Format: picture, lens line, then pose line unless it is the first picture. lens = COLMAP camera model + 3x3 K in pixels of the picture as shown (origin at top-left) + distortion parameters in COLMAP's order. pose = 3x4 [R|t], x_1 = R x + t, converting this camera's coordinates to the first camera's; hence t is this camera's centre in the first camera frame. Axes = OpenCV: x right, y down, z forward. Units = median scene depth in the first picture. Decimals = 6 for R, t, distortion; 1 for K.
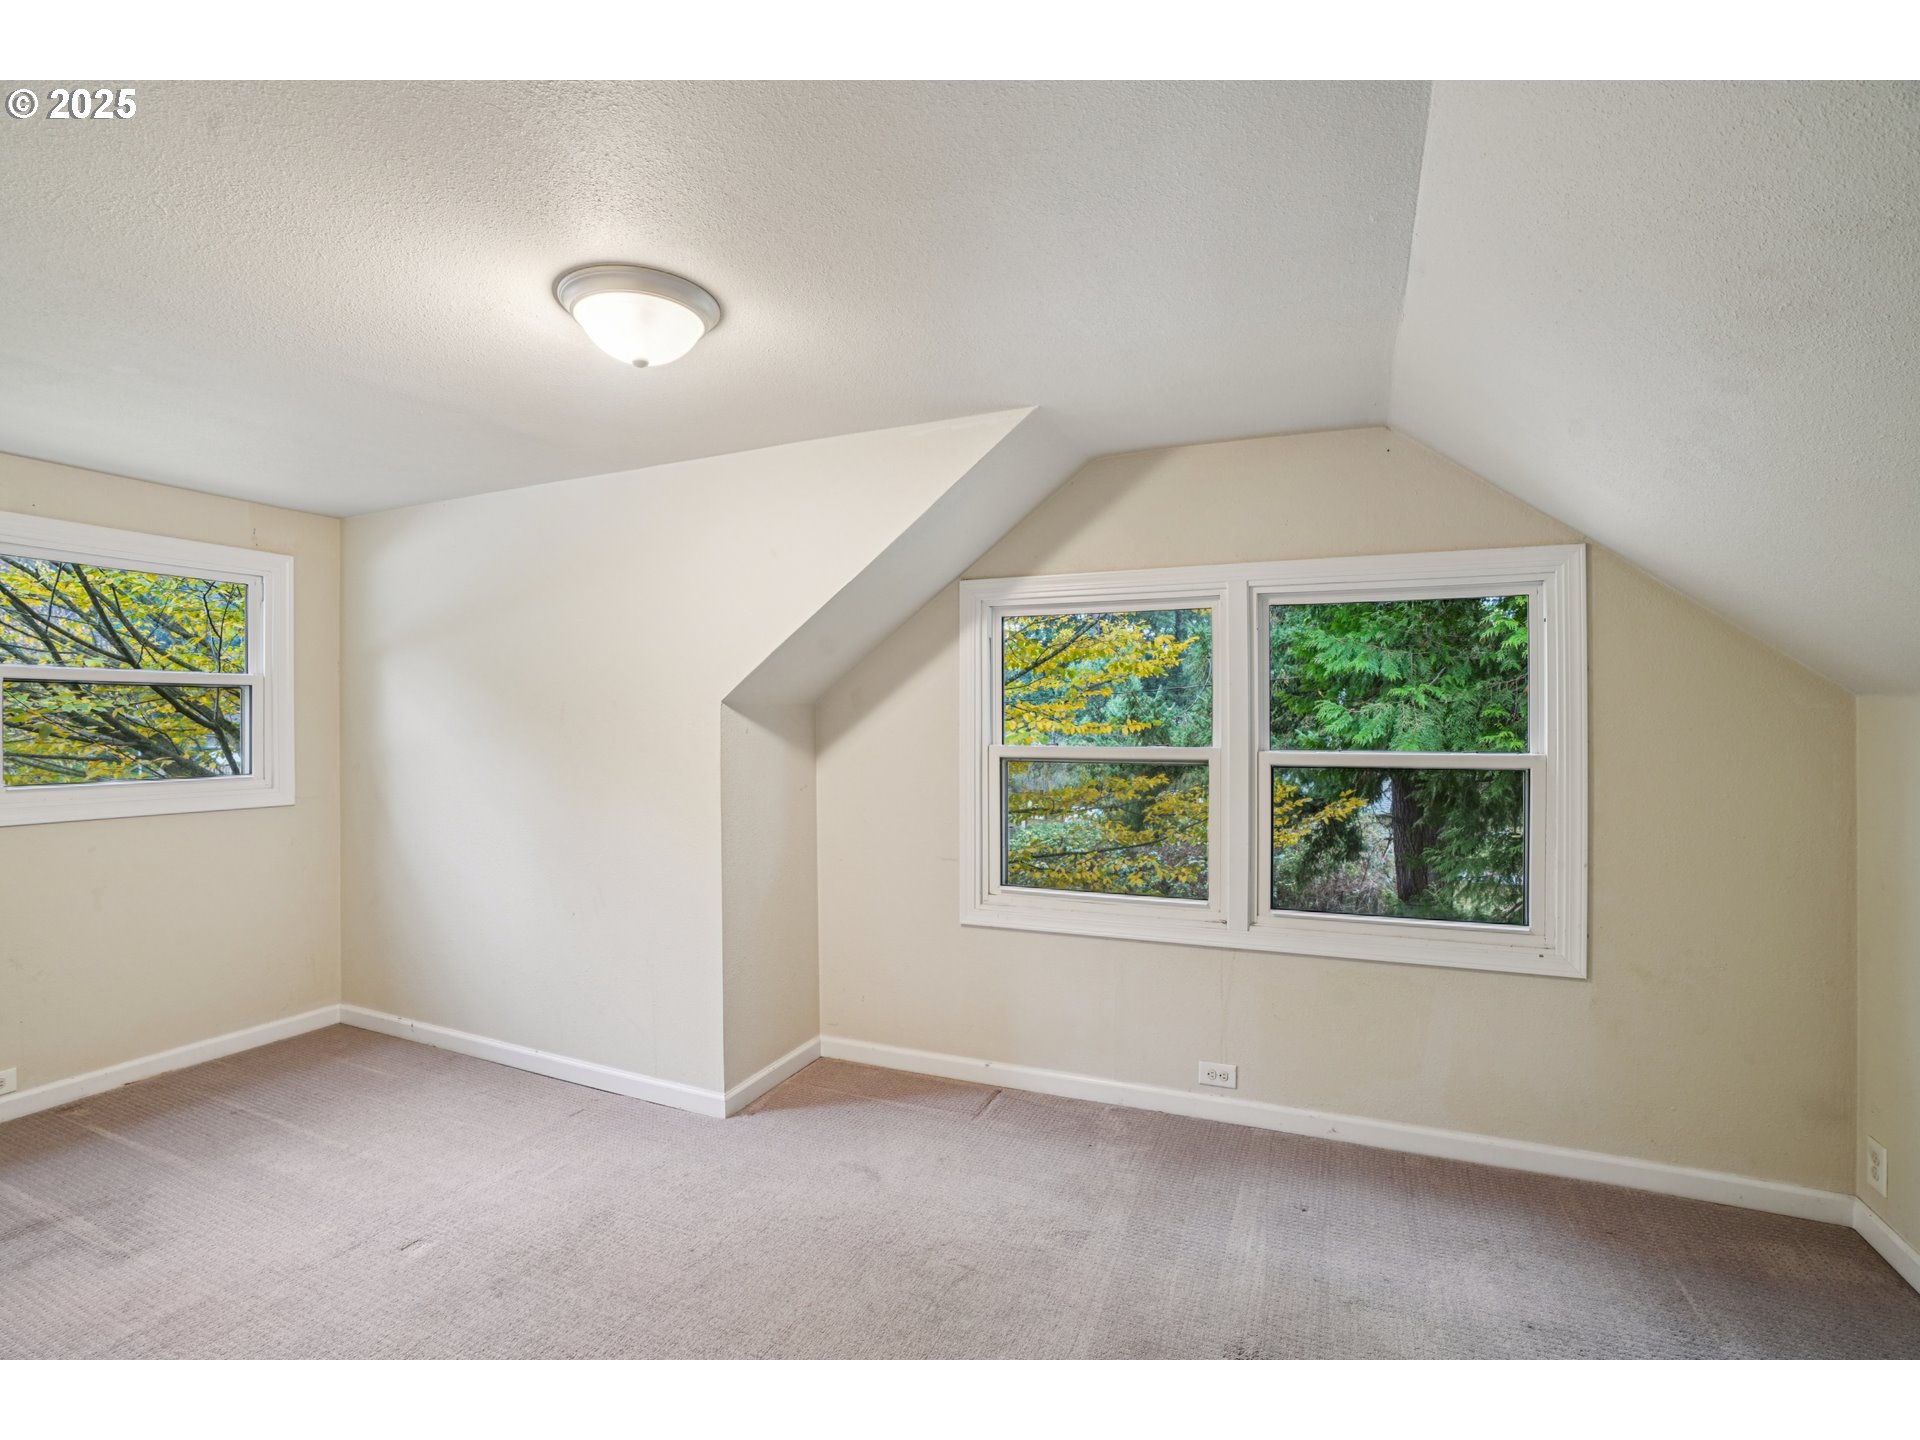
lens RADIAL K [[894.6, 0, 965.2], [0, 894.6, 714.9], [0, 0, 1]] dist [-0.072271, 0.031578]
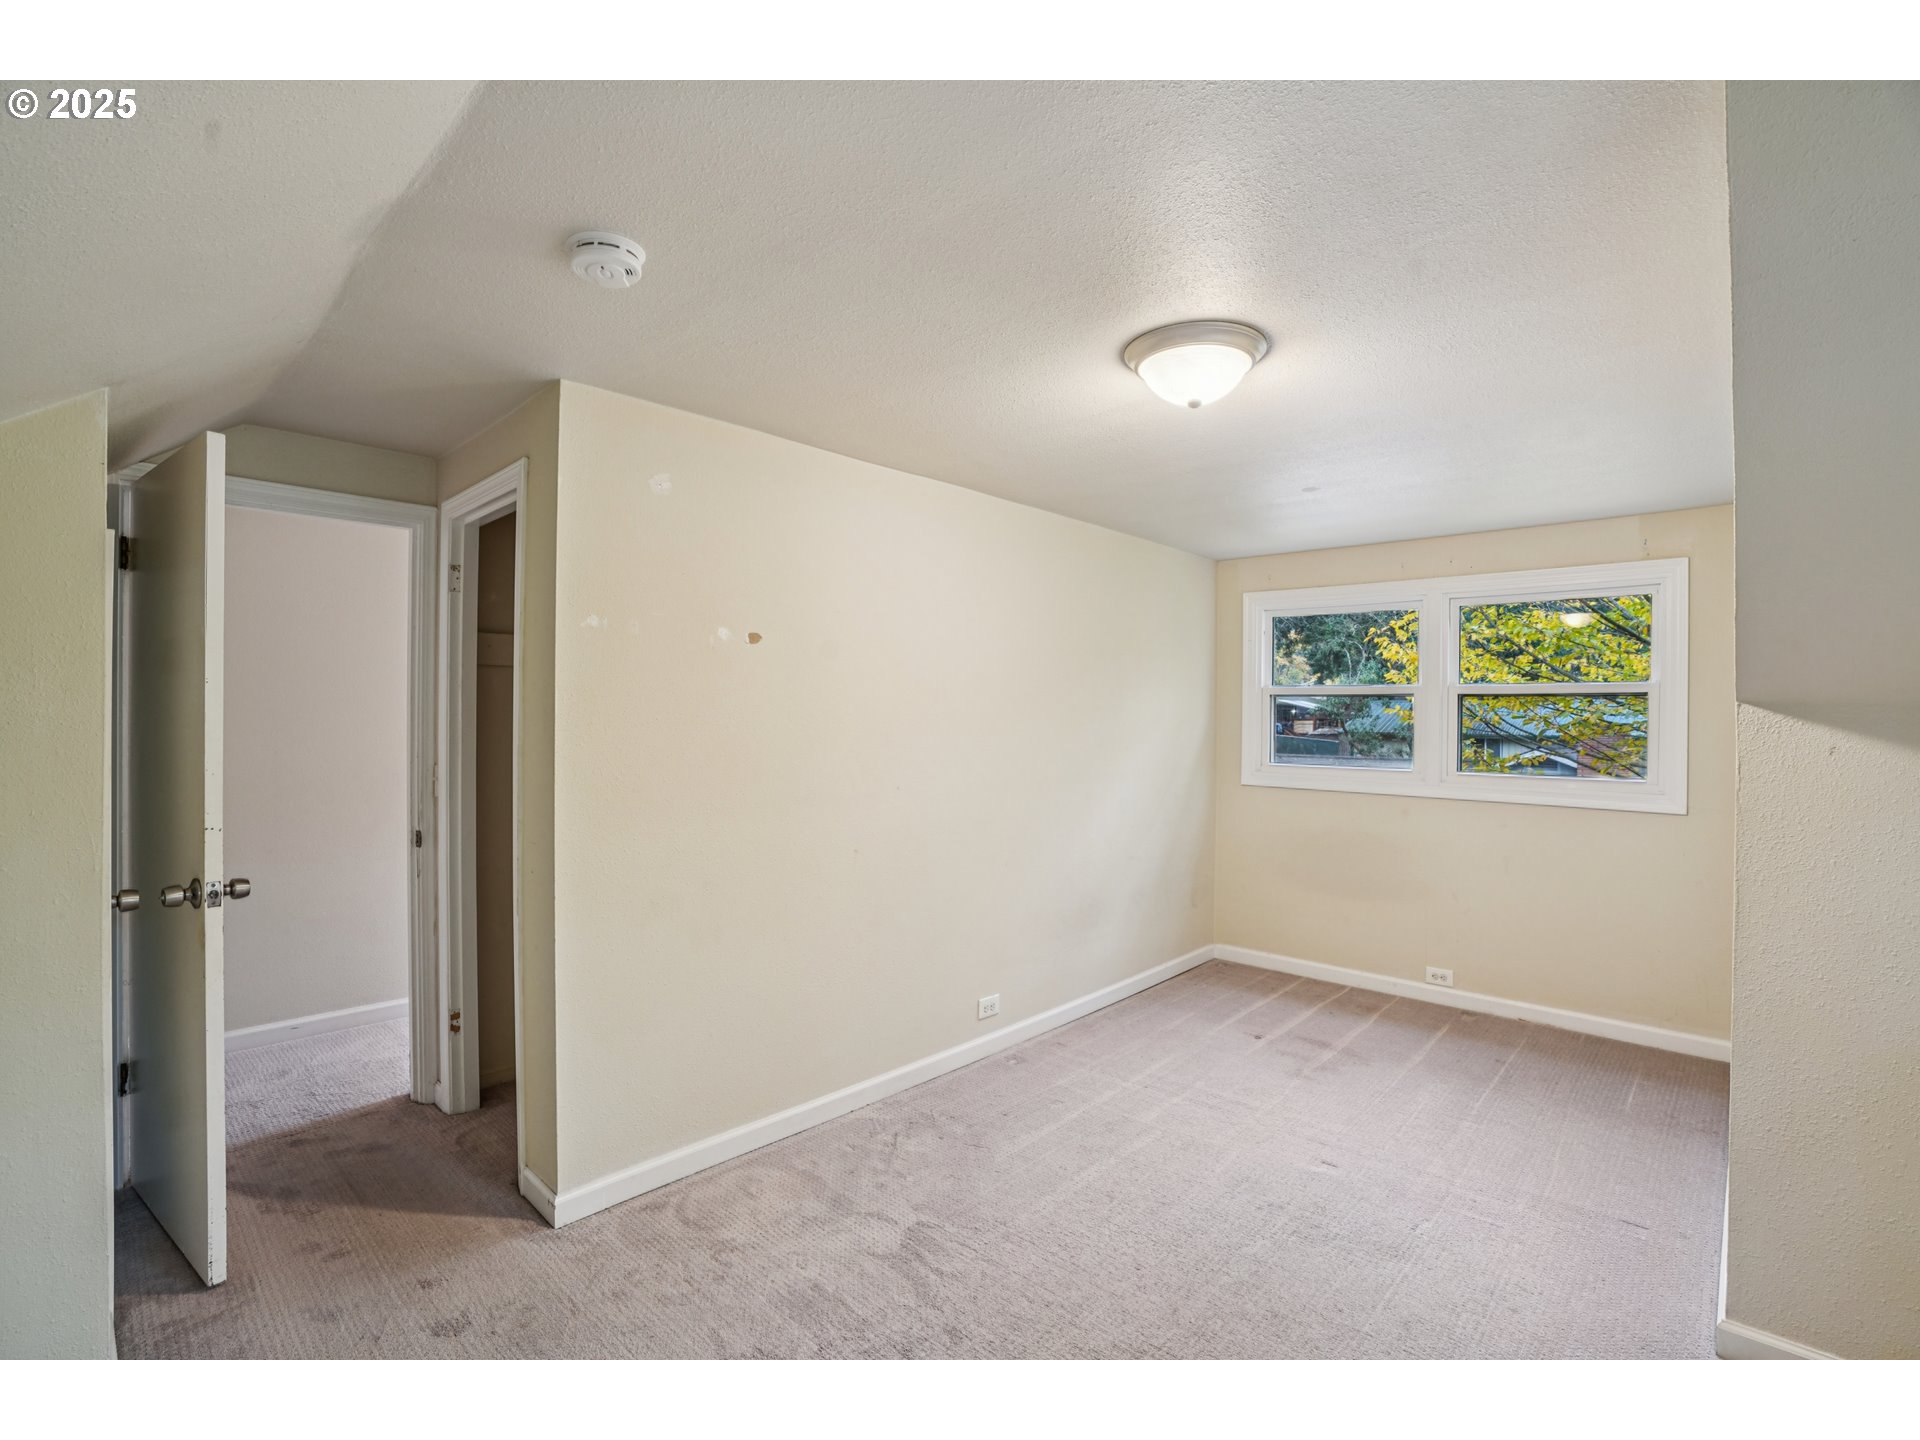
lens RADIAL K [[894.6, 0, 965.2], [0, 894.6, 714.9], [0, 0, 1]] dist [-0.072271, 0.031578]
pose [[-0.324120, -0.007303, -0.945988, 0.528686], [-0.006568, 0.999963, -0.005469, 0.005205], [0.945993, 0.004441, -0.324156, 0.735306]]
